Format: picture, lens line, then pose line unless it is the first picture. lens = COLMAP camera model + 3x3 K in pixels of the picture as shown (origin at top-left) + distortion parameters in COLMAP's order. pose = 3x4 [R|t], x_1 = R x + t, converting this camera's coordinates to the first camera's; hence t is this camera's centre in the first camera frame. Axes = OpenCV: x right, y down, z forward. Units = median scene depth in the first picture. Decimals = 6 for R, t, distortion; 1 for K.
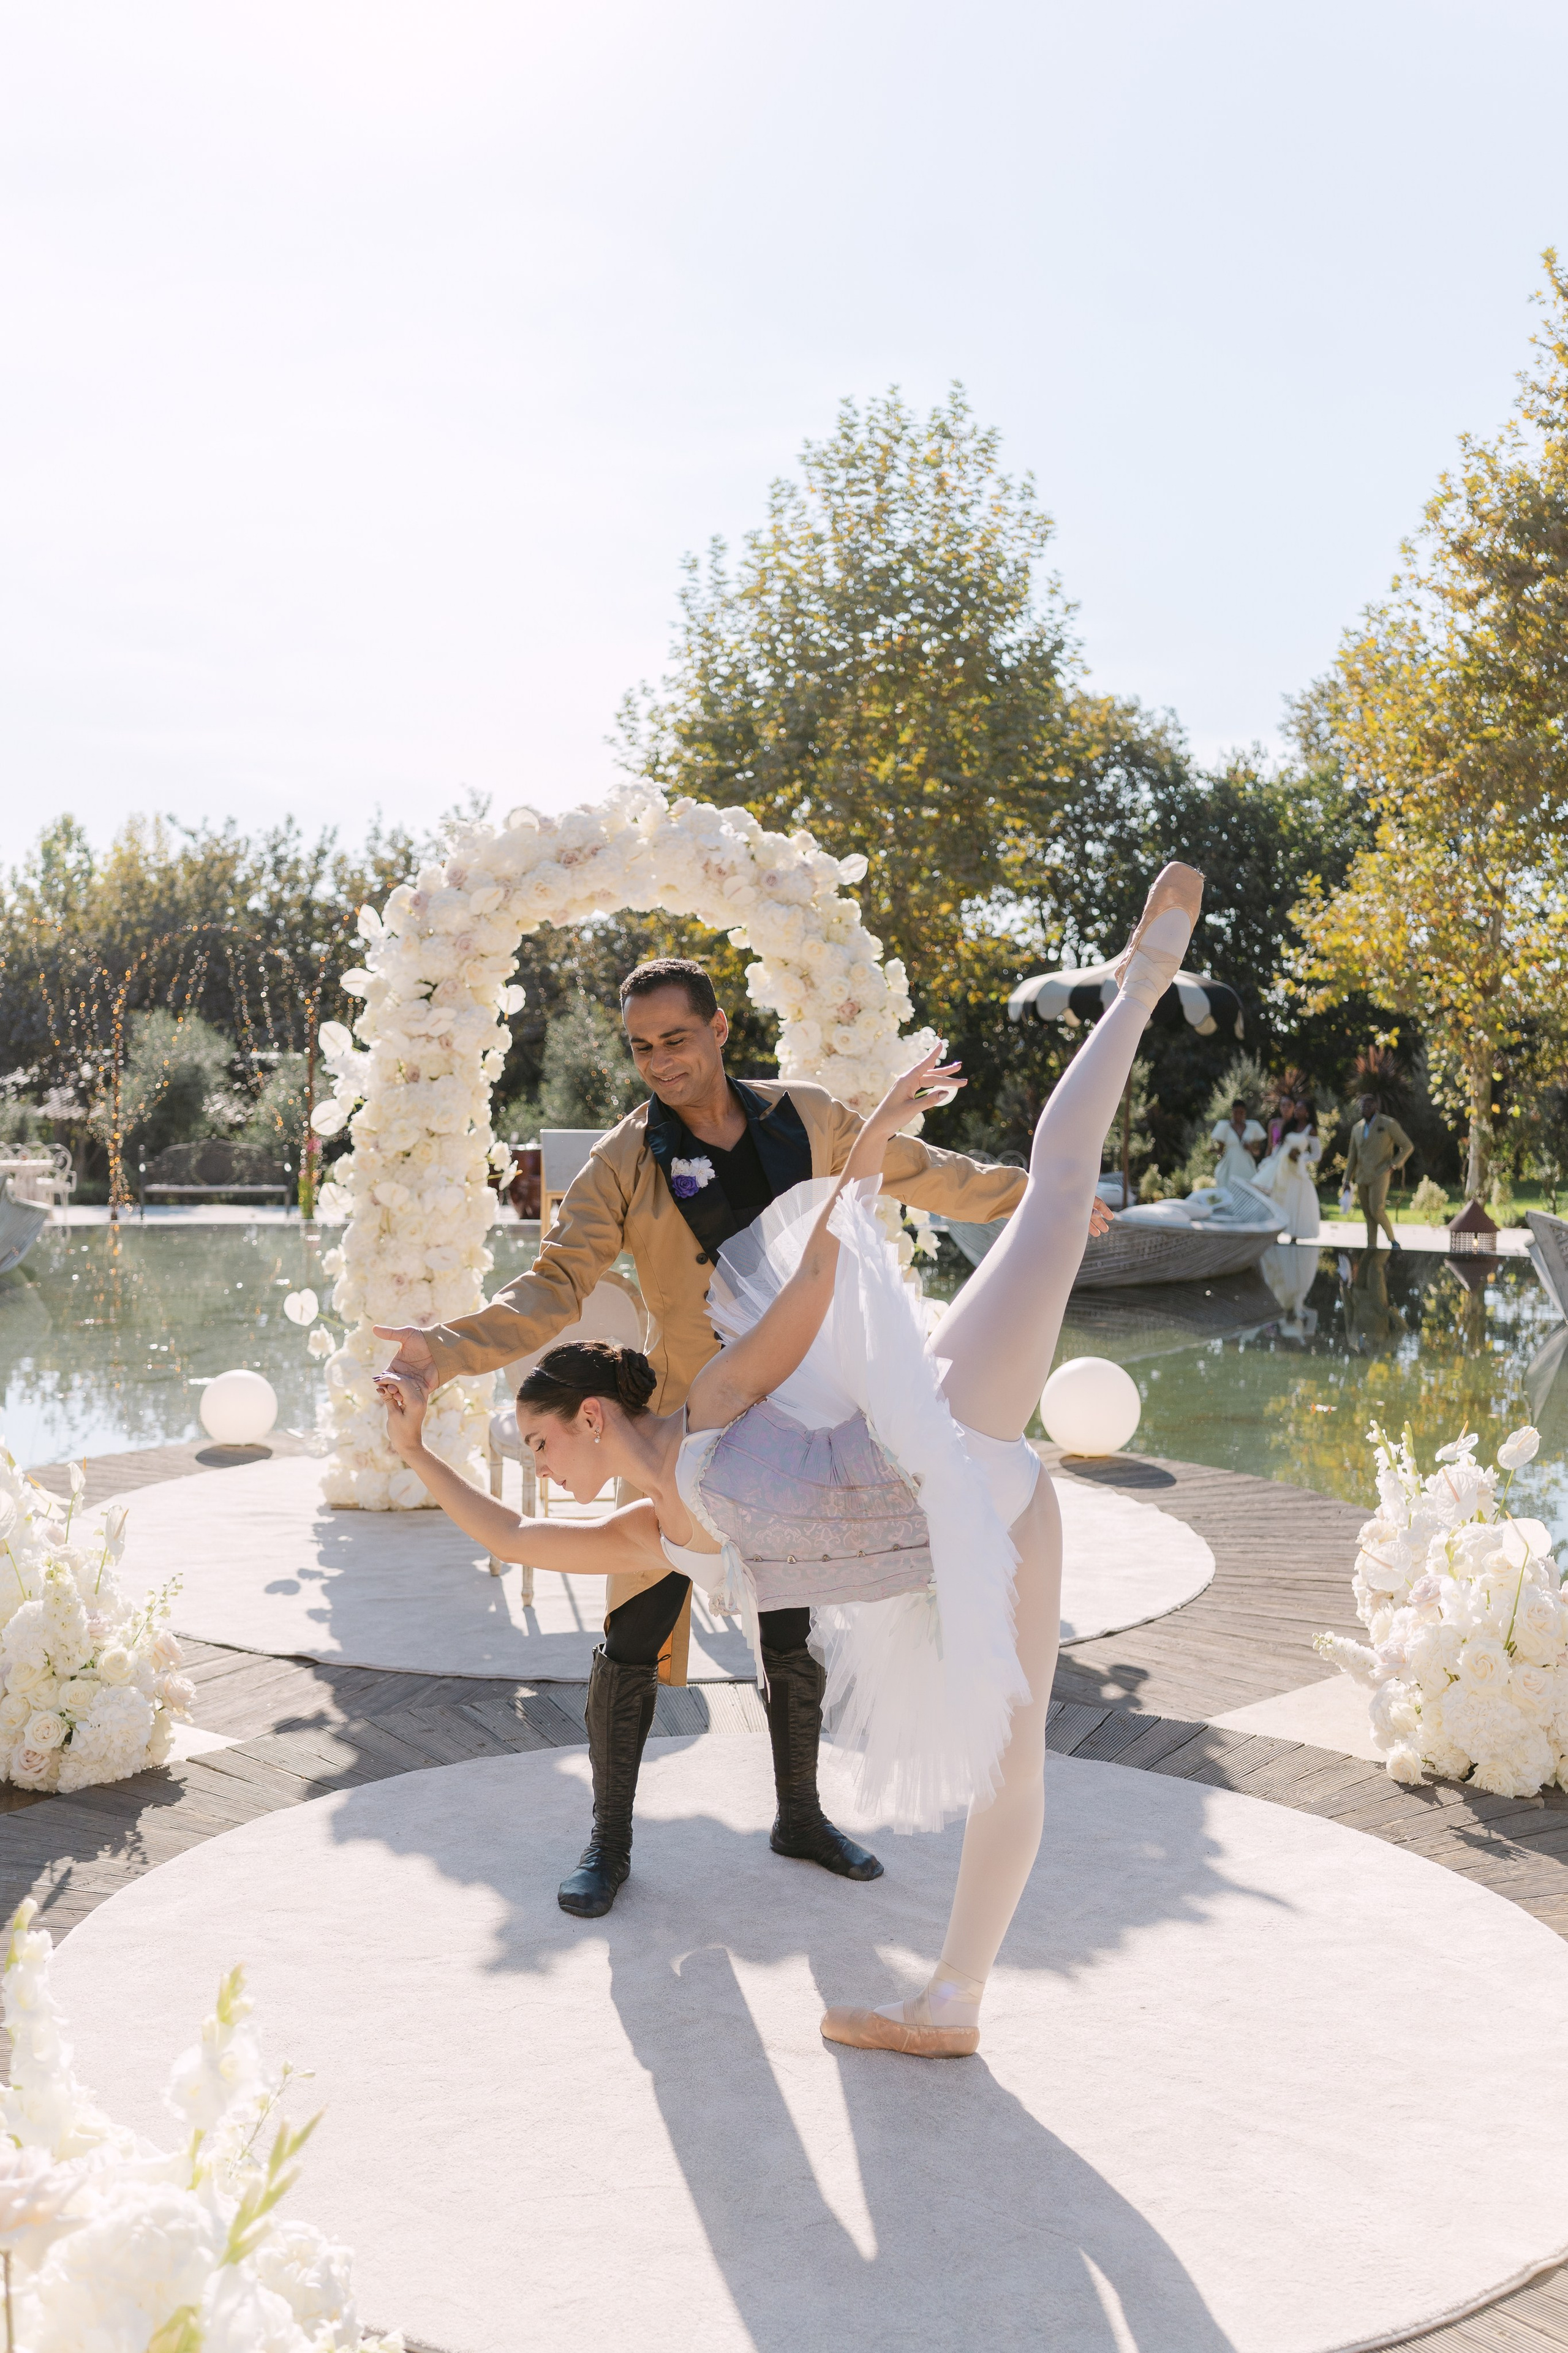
lens RADIAL K [[2354.7, 0, 720.0], [0, 2354.7, 1136.0], [0, 0, 1]] dist [0.012574, 0.012938]
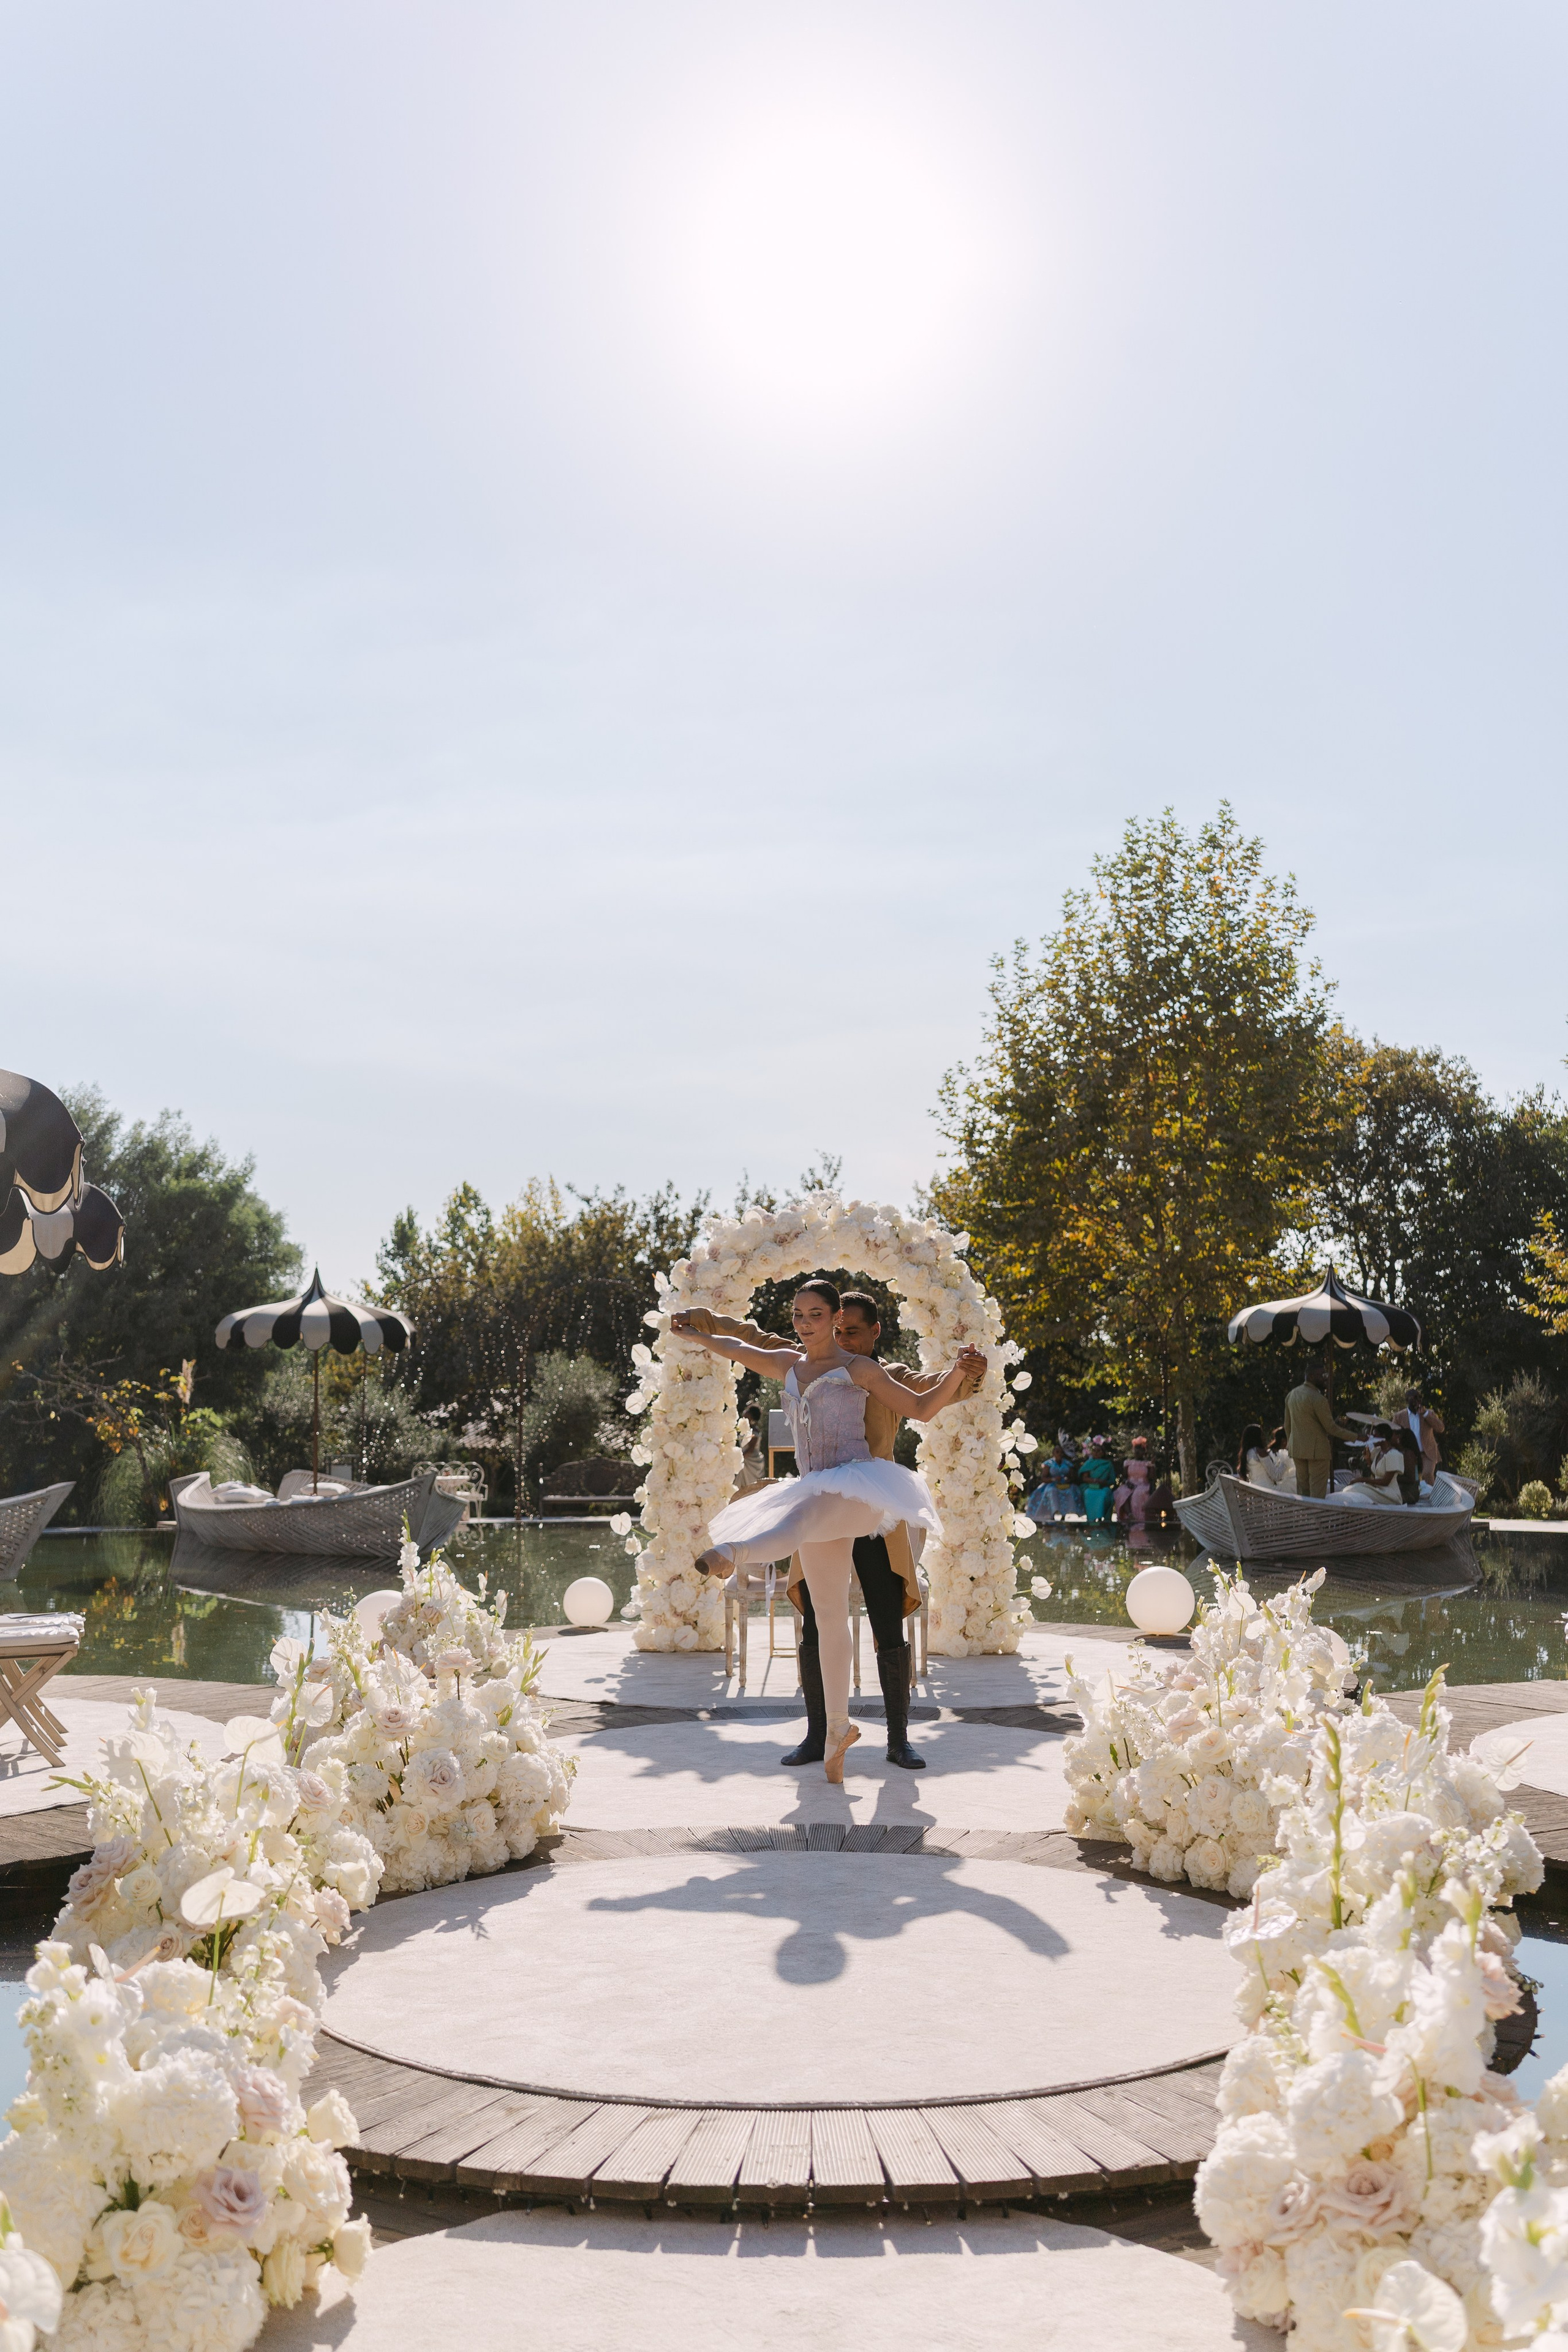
lens RADIAL K [[2319.8, 0, 784.0], [0, 2319.8, 1176.0], [0, 0, 1]] dist [0.003040, 0.009828]
pose [[0.989886, -0.029365, -0.138791, 0.039594], [0.011373, 0.991619, -0.128693, 0.010804], [0.141407, 0.125813, 0.981924, -0.140697]]
